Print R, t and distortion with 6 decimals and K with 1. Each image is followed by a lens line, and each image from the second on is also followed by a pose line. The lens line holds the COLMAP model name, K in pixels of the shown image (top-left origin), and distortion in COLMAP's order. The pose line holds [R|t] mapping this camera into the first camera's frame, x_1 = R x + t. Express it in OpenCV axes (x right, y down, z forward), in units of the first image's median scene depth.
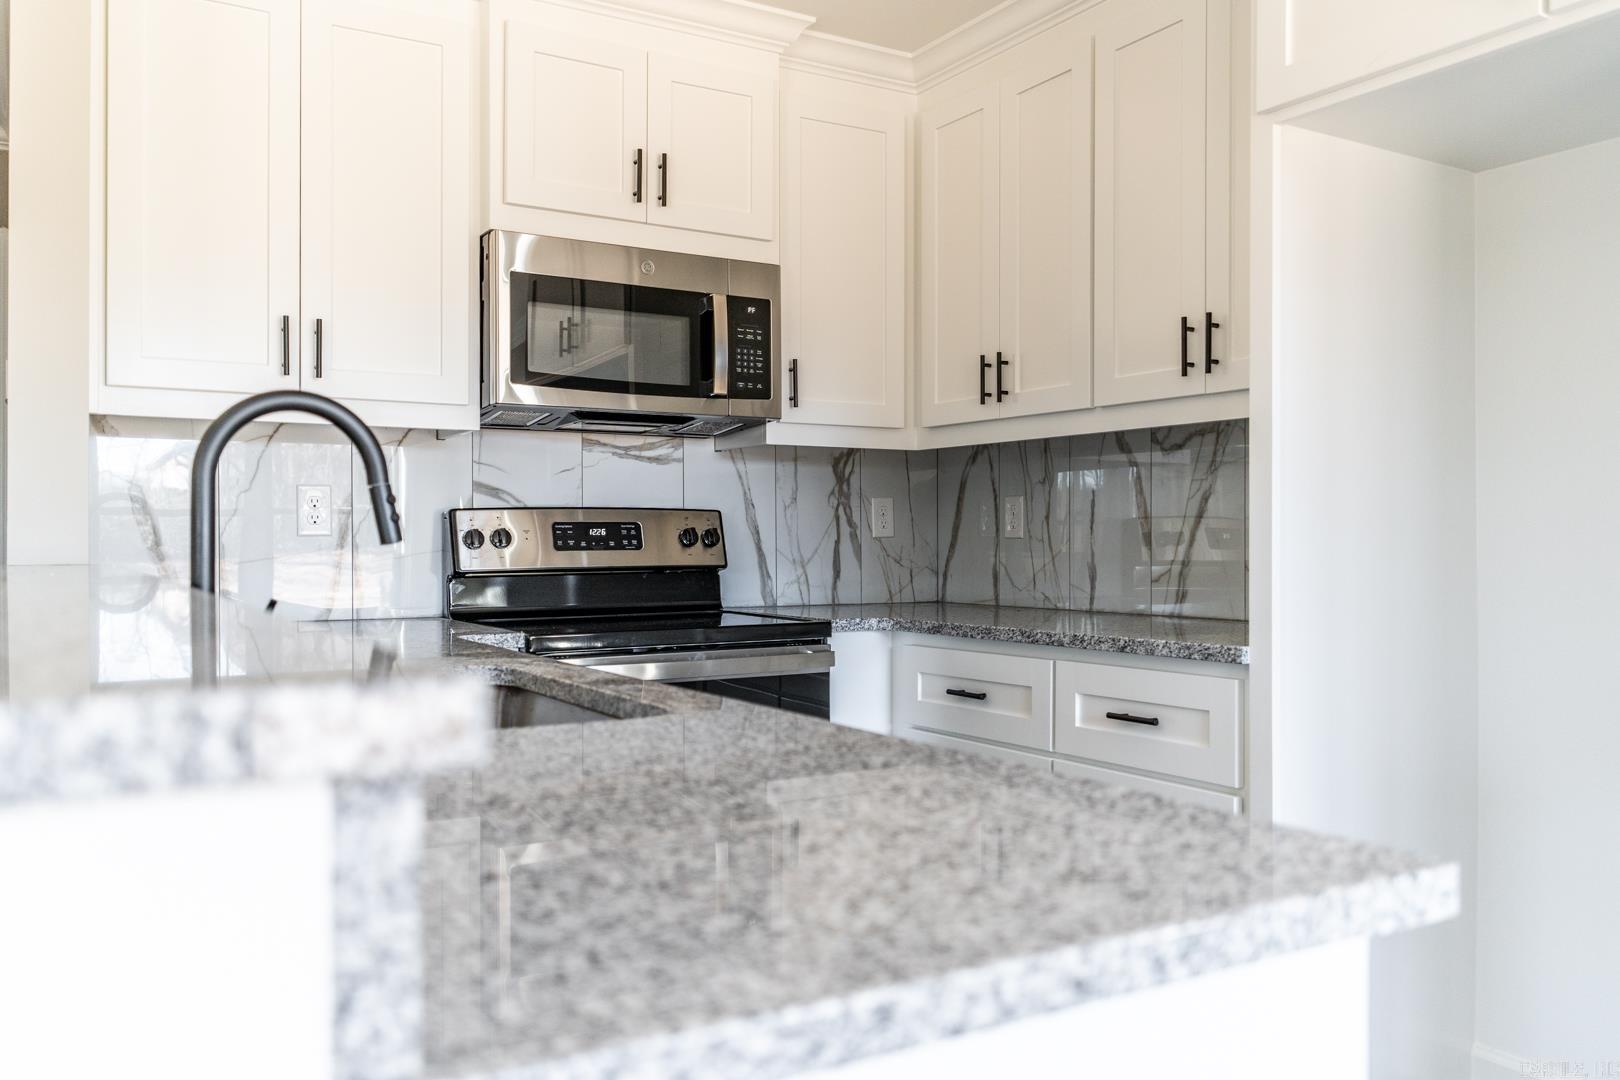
lens RADIAL K [[1292.7, 0, 804.8], [0, 1292.7, 538.1], [0, 0, 1]] dist [0.008867, 0.004807]
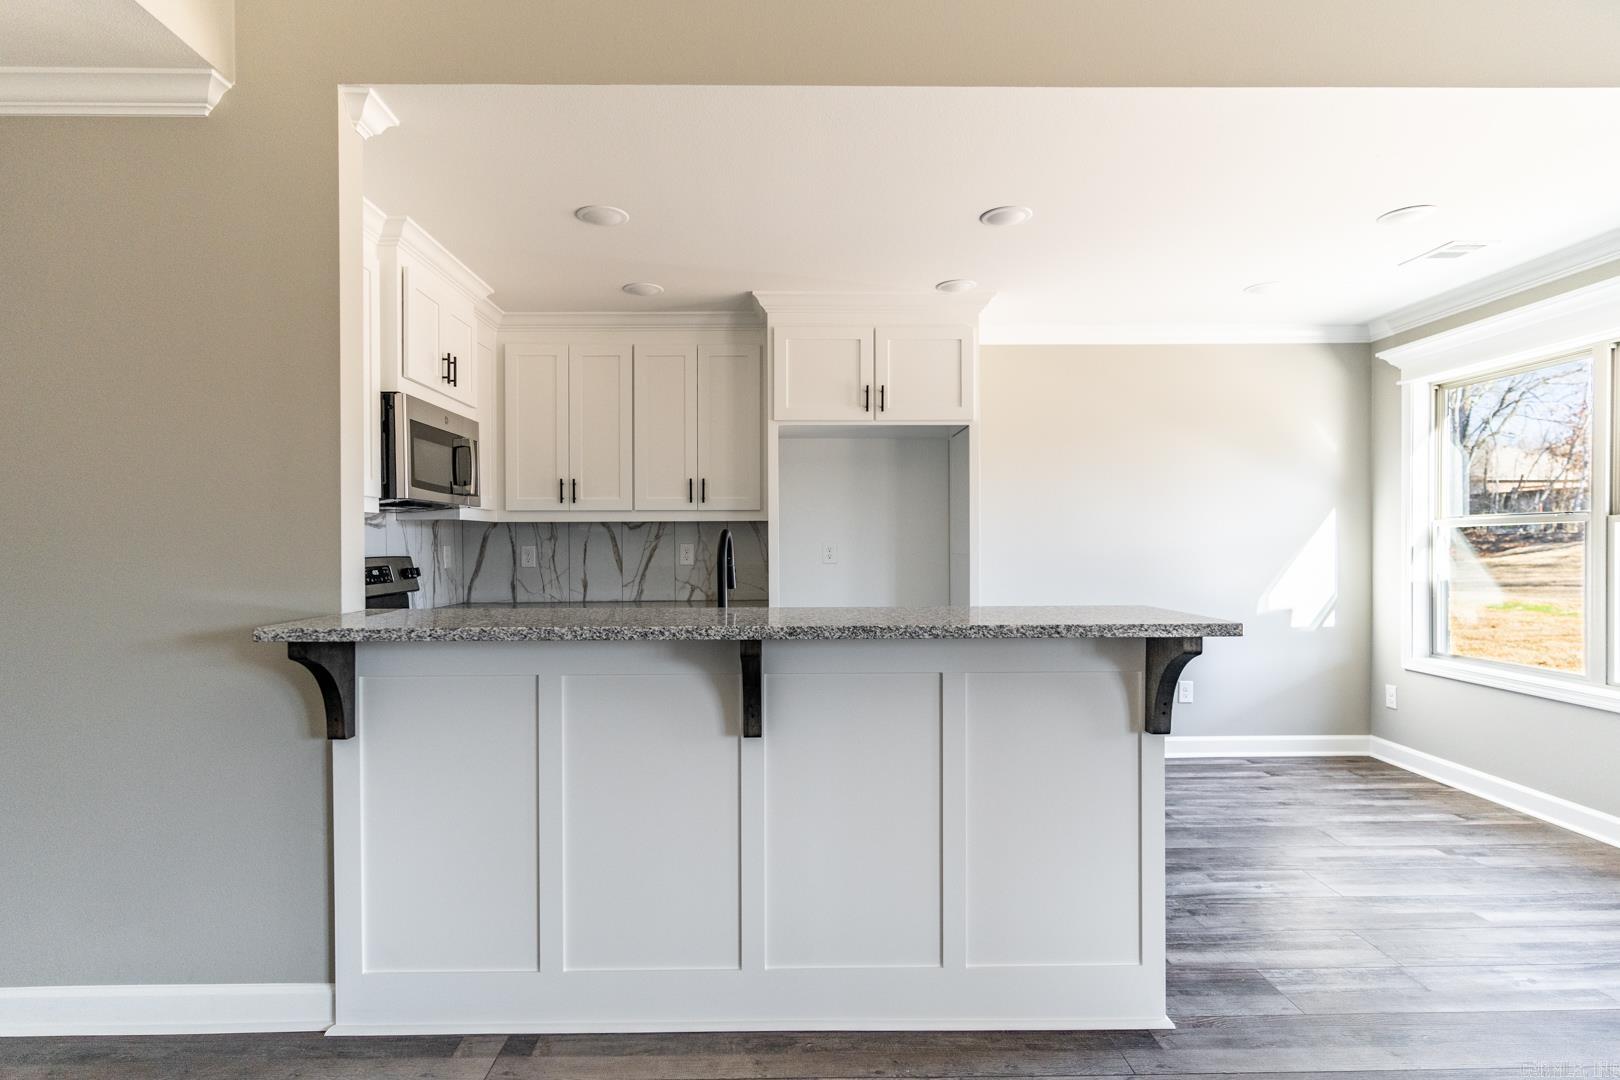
lens RADIAL K [[787.0, 0, 812.1], [0, 787.0, 547.6], [0, 0, 1]] dist [-0.001407, 0.000082]
pose [[0.493277, -0.006152, 0.869851, -0.755033], [0.003525, 0.999981, 0.005073, -0.039160], [-0.869865, 0.000563, 0.493289, 0.048896]]
